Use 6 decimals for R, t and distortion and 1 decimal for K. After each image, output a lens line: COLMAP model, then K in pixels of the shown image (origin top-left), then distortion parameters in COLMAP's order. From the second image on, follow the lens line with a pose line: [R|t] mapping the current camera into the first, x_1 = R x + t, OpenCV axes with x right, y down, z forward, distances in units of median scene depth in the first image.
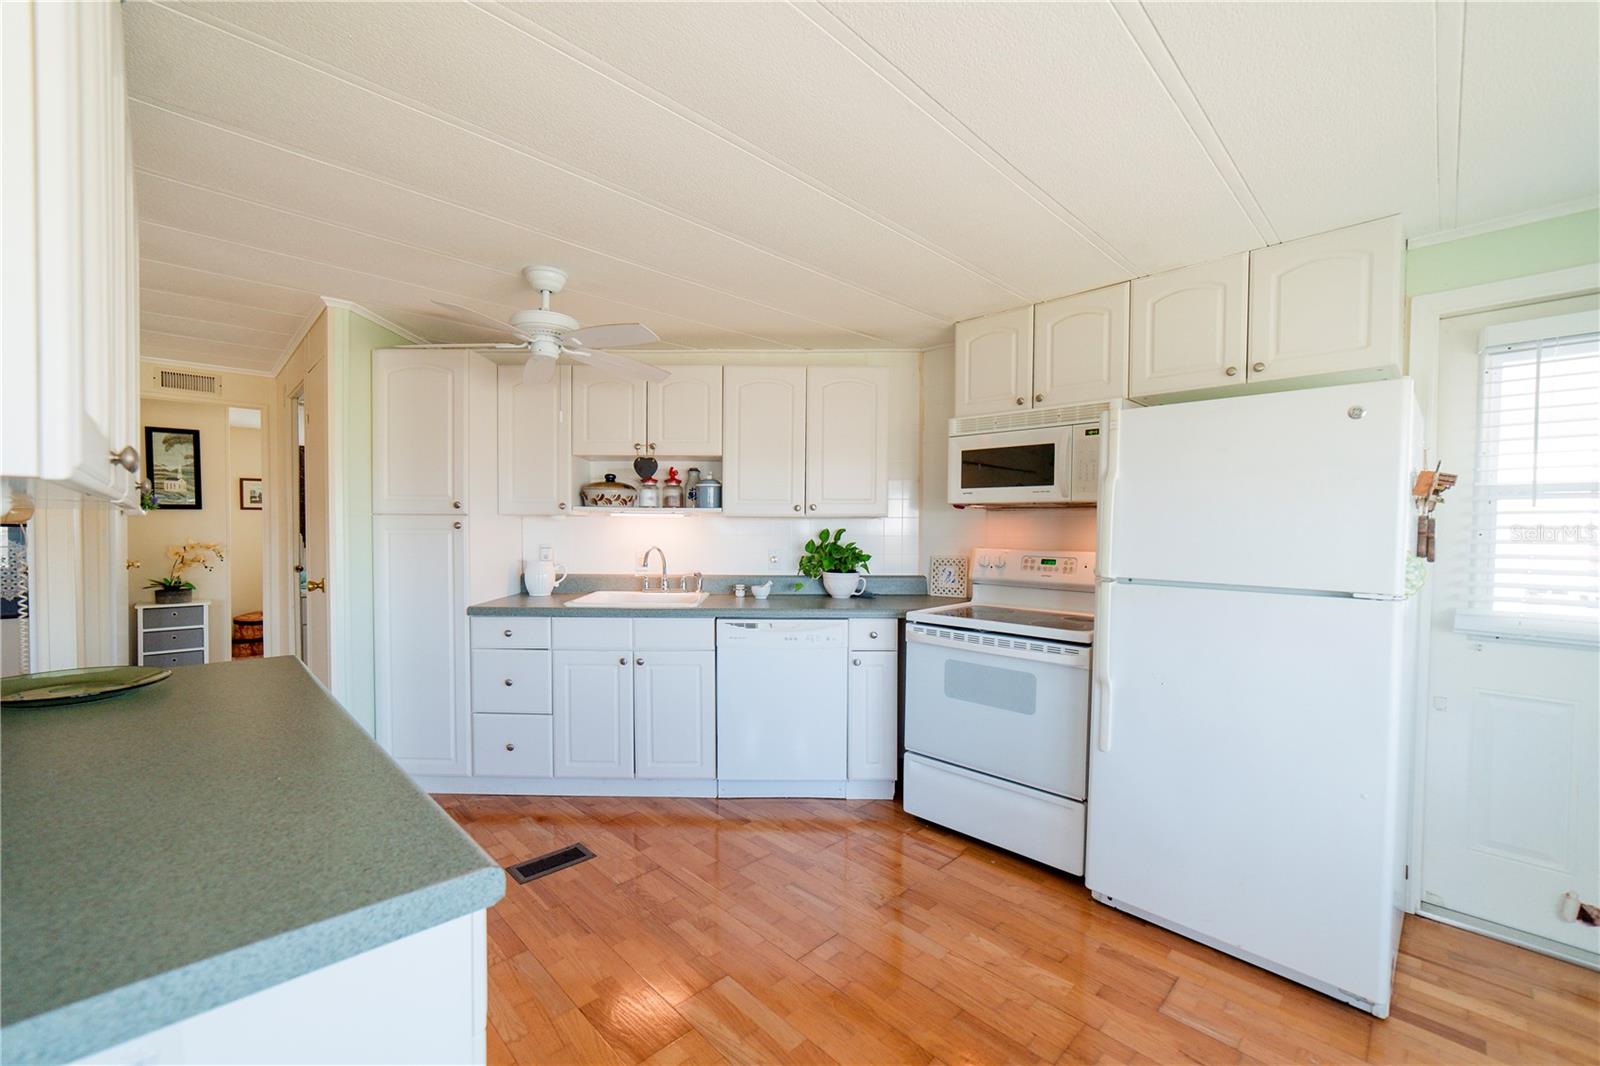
lens RADIAL K [[666.0, 0, 773.8], [0, 666.0, 539.7], [0, 0, 1]] dist [-0.019799, 0.008784]
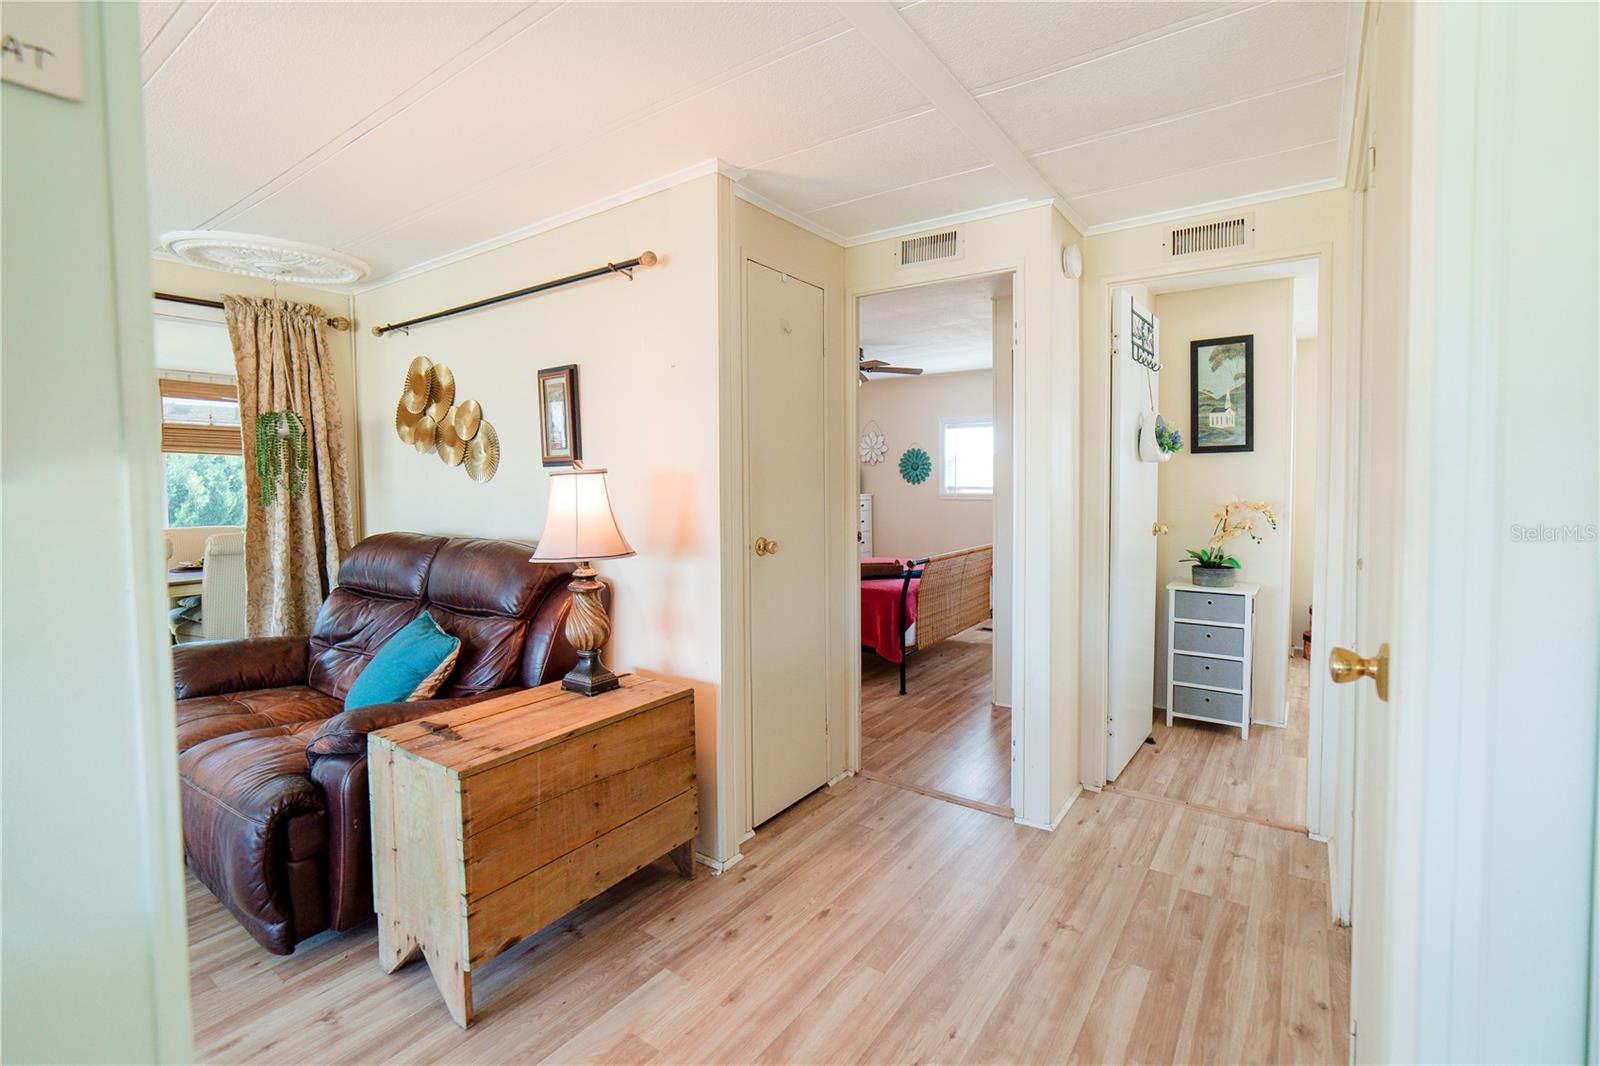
lens RADIAL K [[694.8, 0, 863.5], [0, 694.8, 510.2], [0, 0, 1]] dist [-0.015885, 0.005190]
pose [[0.249966, 0.033099, -0.967689, -0.440290], [-0.012053, 0.999444, 0.031071, -0.004270], [0.968180, 0.003896, 0.250226, 0.688089]]
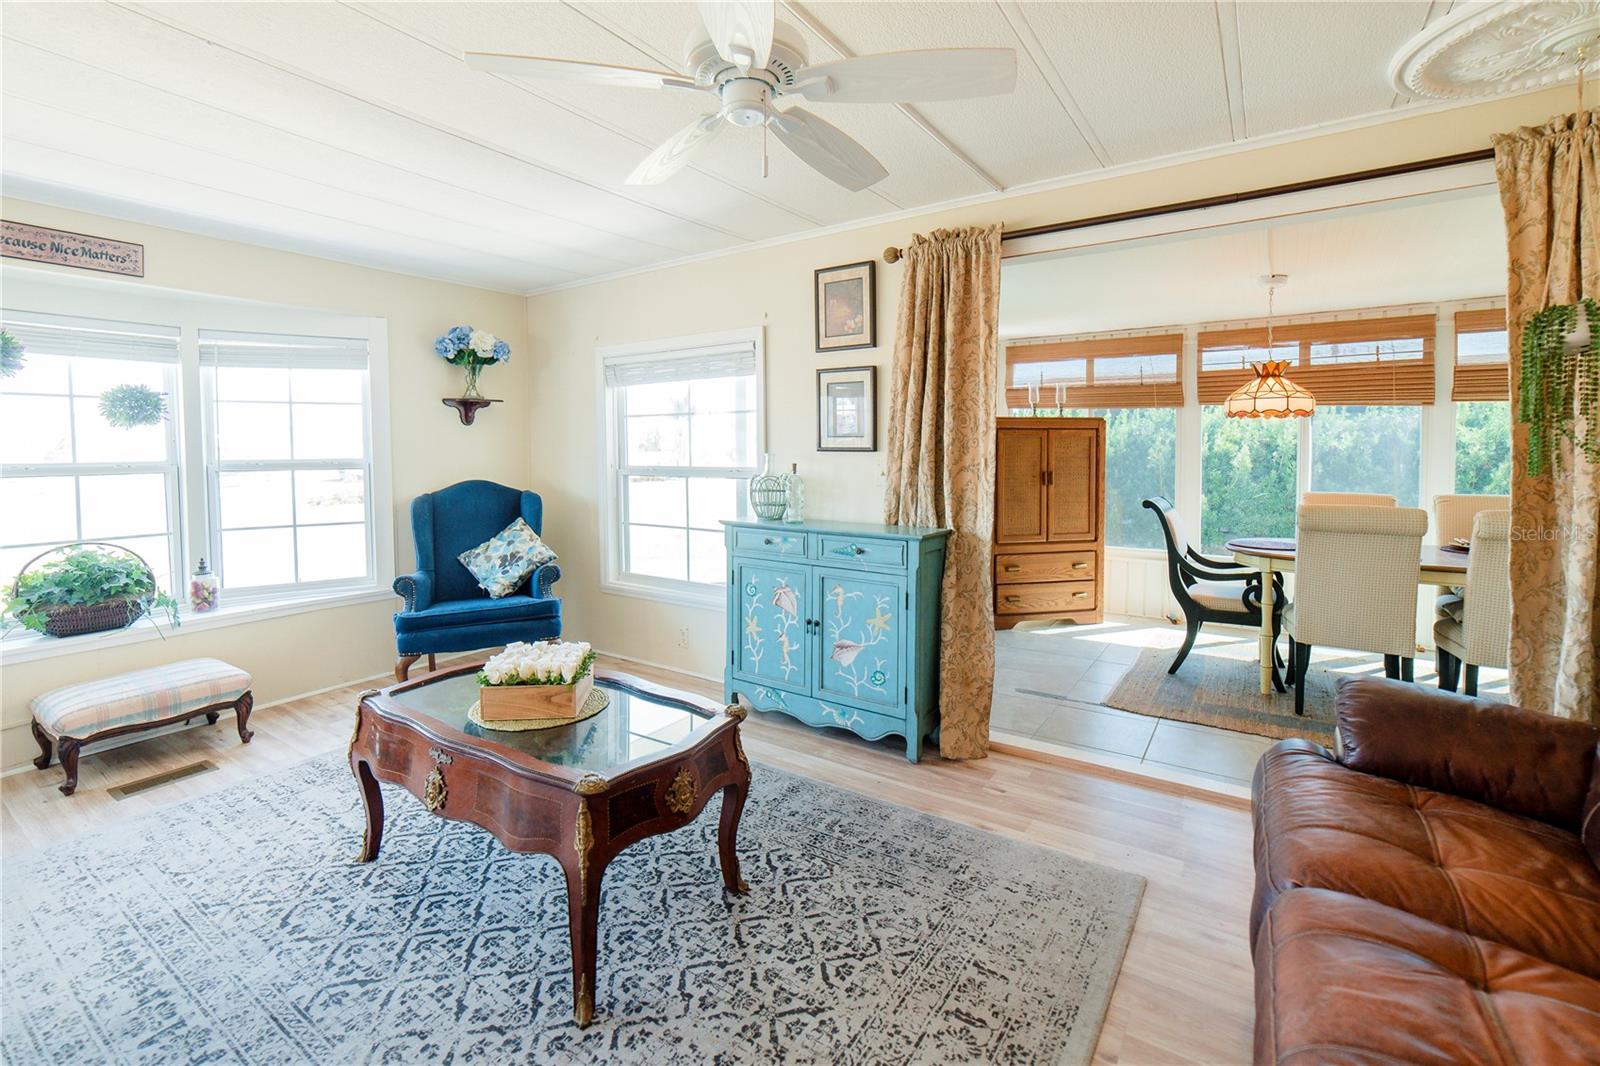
lens RADIAL K [[694.8, 0, 795.4], [0, 694.8, 473.9], [0, 0, 1]] dist [-0.015885, 0.005190]
pose [[-0.976011, 0.008667, -0.217551, -0.895660], [-0.003490, 0.998456, 0.055434, 0.000615], [0.217695, 0.054863, -0.974474, 0.521331]]
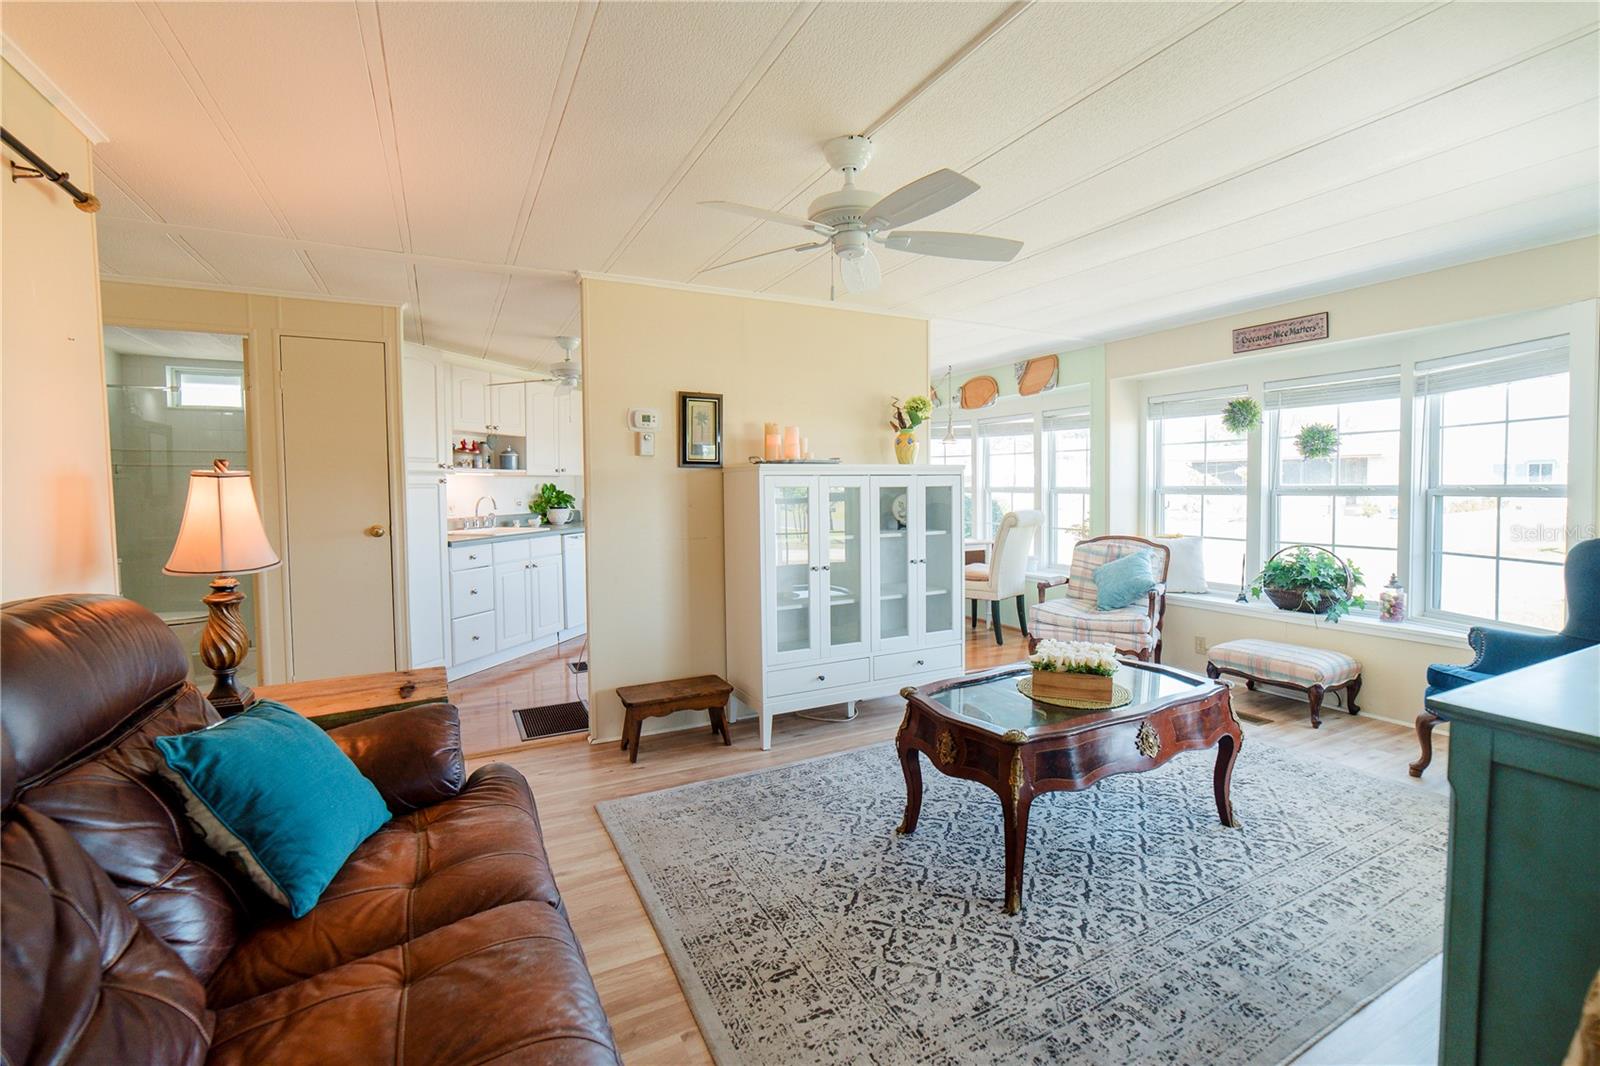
lens RADIAL K [[707.2, 0, 825.6], [0, 707.2, 504.7], [0, 0, 1]] dist [-0.017604, 0.007220]
pose [[0.245258, -0.036549, 0.968769, -1.674776], [0.032977, 0.999025, 0.029342, 0.009875], [-0.968897, 0.024751, 0.246224, -0.107012]]
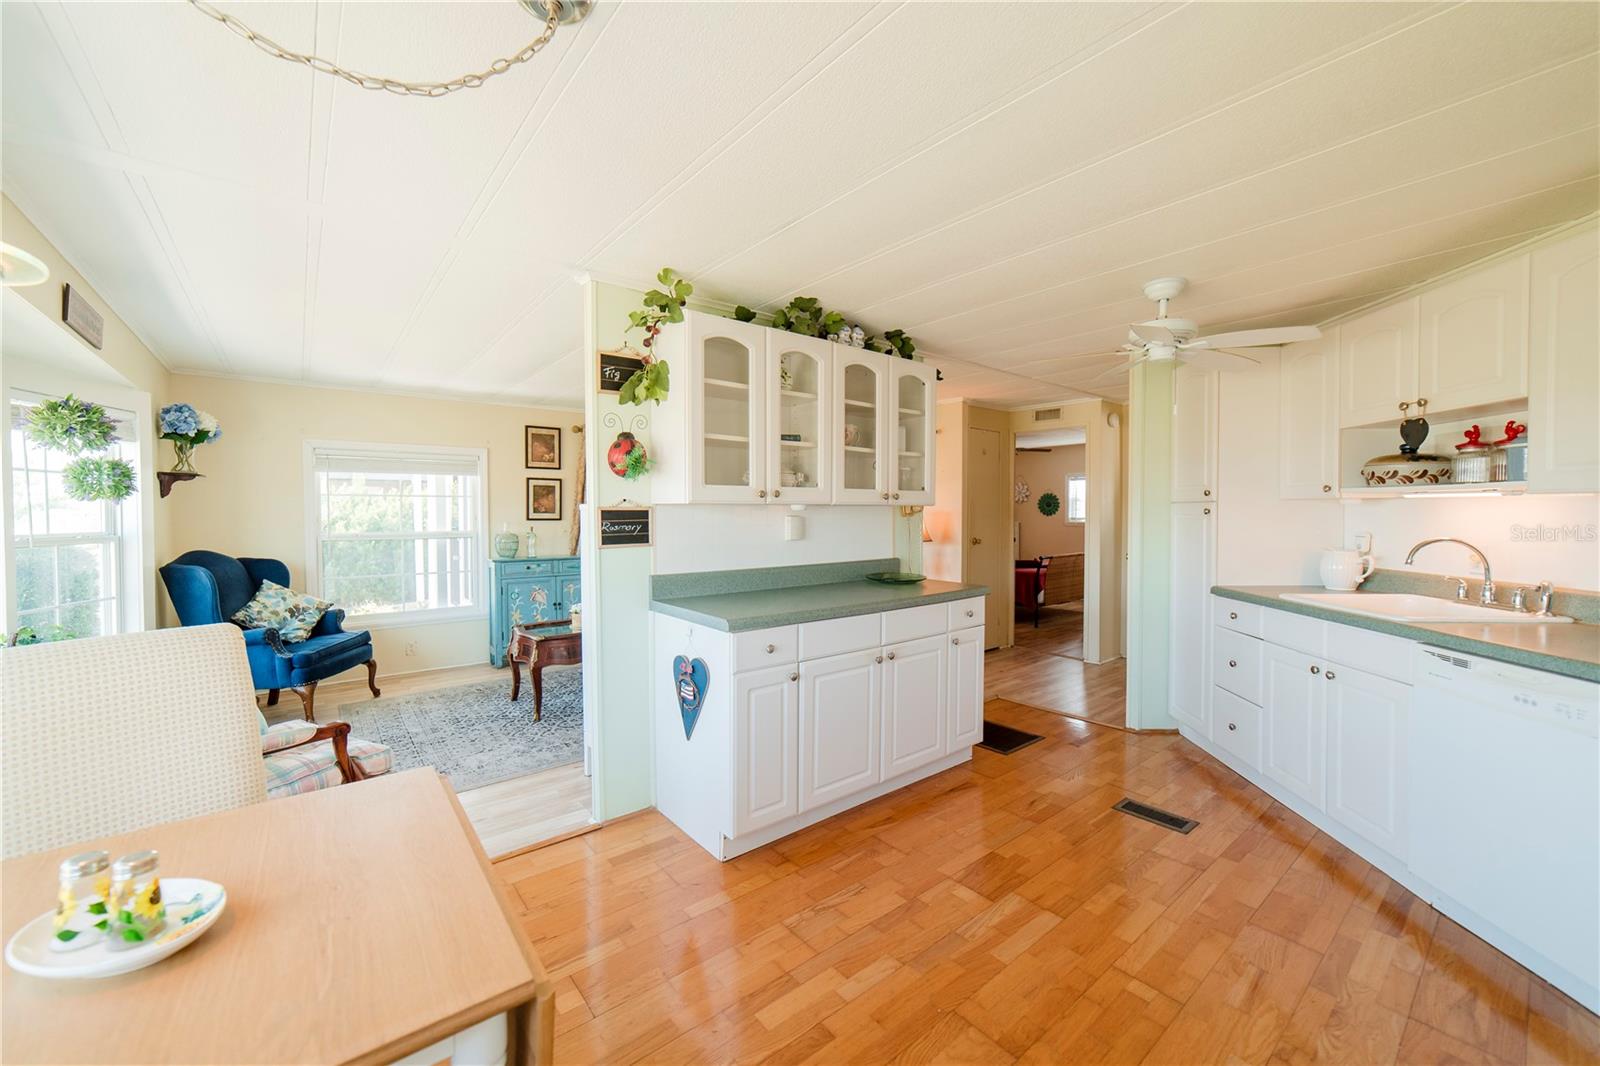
lens RADIAL K [[624.4, 0, 781.3], [0, 624.4, 522.0], [0, 0, 1]] dist [-0.009659, 0.000264]
pose [[-0.097533, 0.010106, -0.995181, 0.626263], [-0.016589, 0.999793, 0.011779, -0.004324], [0.995094, 0.017658, -0.097345, 0.390334]]
